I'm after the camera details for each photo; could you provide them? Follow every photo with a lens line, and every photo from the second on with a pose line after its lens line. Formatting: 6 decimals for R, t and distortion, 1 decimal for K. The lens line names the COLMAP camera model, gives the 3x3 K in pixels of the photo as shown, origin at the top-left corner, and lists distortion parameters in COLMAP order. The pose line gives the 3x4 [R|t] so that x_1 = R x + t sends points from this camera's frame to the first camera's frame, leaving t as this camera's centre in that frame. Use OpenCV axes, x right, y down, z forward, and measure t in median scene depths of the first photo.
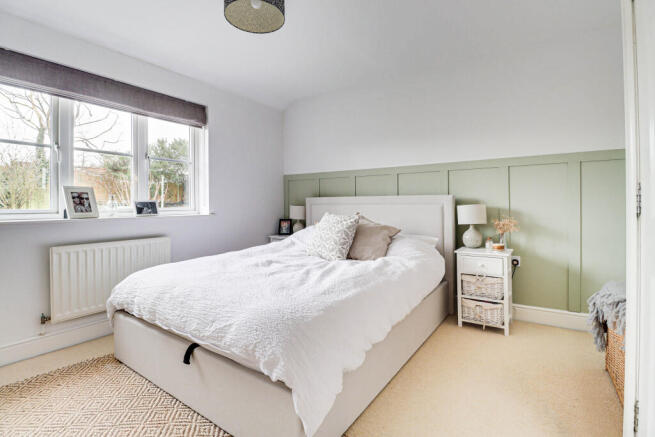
lens RADIAL K [[310.9, 0, 326.6], [0, 310.9, 209.8], [0, 0, 1]] dist [0.000083, -0.000454]
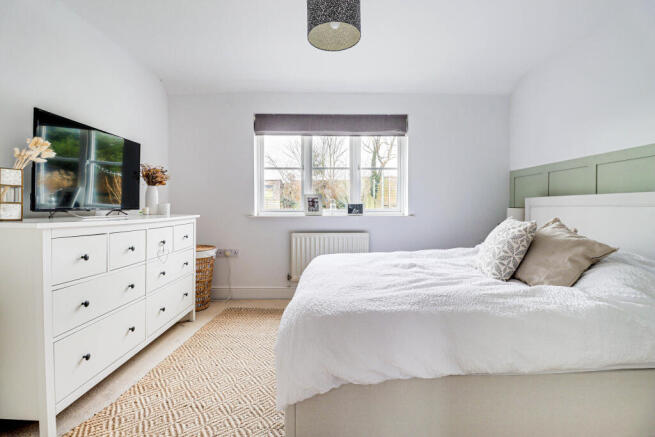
lens RADIAL K [[310.9, 0, 326.6], [0, 310.9, 209.8], [0, 0, 1]] dist [0.000083, -0.000454]
pose [[0.567879, 0.013209, -0.823006, 0.424189], [-0.014412, 0.999878, 0.006103, -0.008782], [0.822986, 0.008395, 0.568000, 0.197866]]
